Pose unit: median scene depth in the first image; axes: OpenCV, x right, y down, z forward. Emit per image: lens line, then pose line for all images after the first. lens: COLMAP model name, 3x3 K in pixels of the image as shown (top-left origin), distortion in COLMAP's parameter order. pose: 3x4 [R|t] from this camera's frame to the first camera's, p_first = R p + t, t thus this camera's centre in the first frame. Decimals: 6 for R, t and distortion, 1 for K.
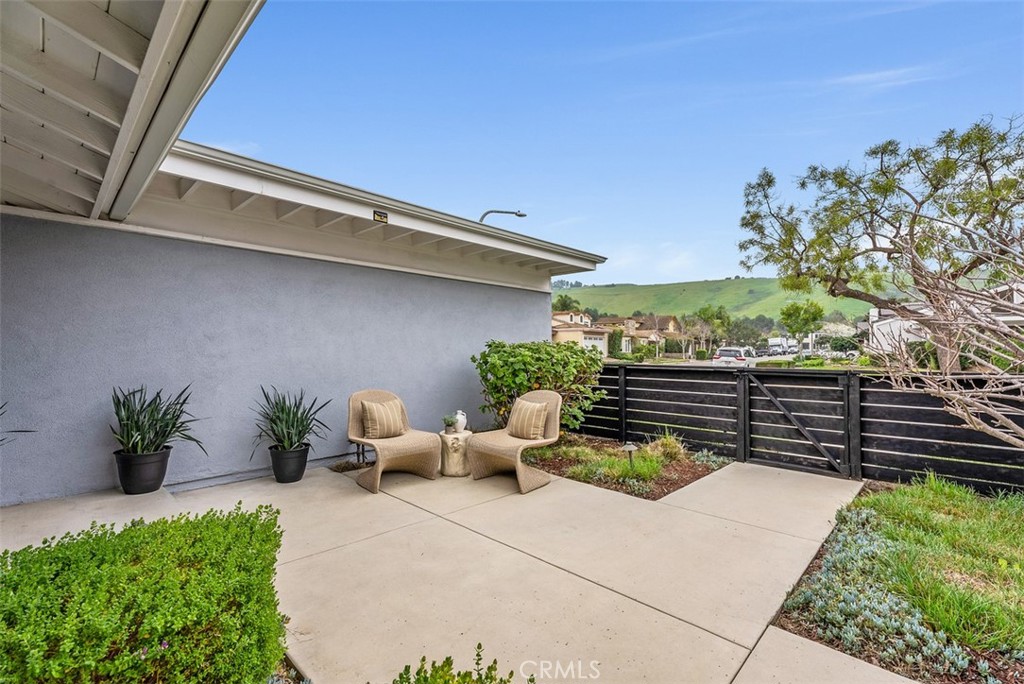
lens RADIAL K [[457.0, 0, 512.4], [0, 457.0, 341.6], [0, 0, 1]] dist [0.004308, -0.000512]
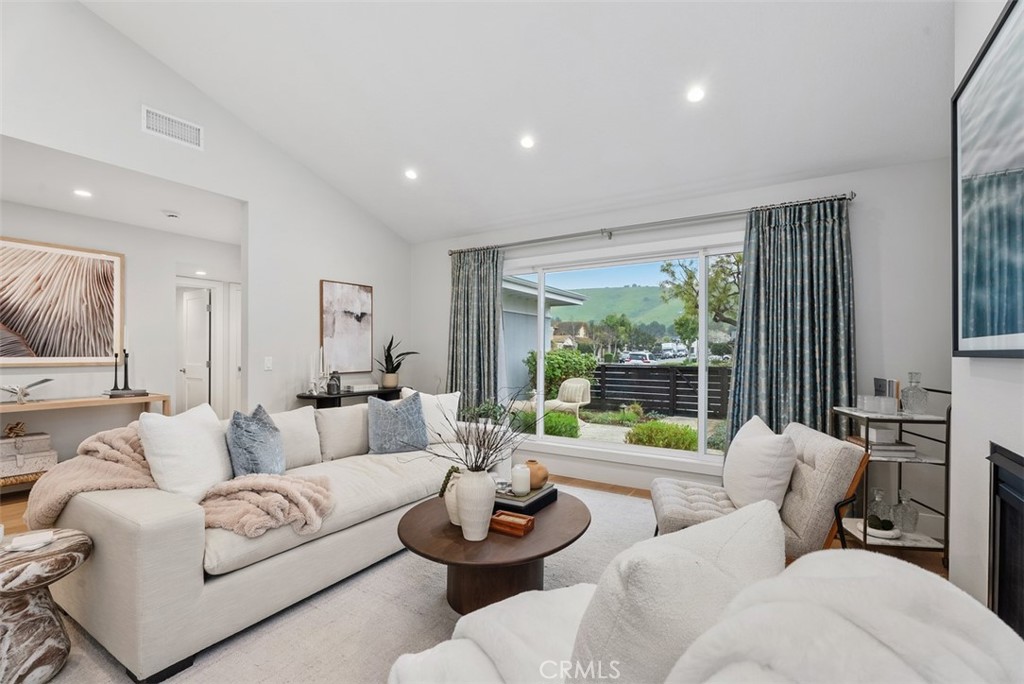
lens RADIAL K [[457.0, 0, 517.7], [0, 457.0, 350.6], [0, 0, 1]] dist [0.004308, -0.000512]
pose [[0.978478, 0.005402, 0.206279, -0.249852], [-0.008321, 0.999877, 0.013286, -0.012171], [-0.206182, -0.014717, 0.978403, -0.345068]]
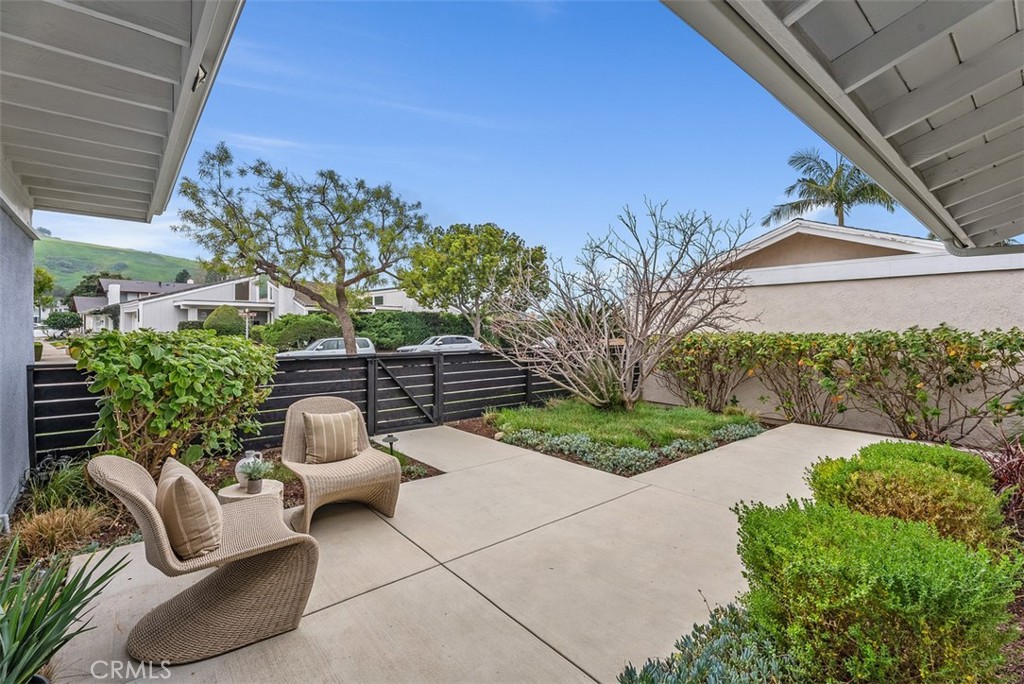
lens RADIAL K [[457.0, 0, 518.5], [0, 457.0, 337.6], [0, 0, 1]] dist [0.004308, -0.000512]
pose [[0.089377, -0.025012, 0.995684, -0.312602], [-0.023046, 0.999365, 0.027173, -0.013448], [-0.995731, -0.025375, 0.088744, 0.268704]]
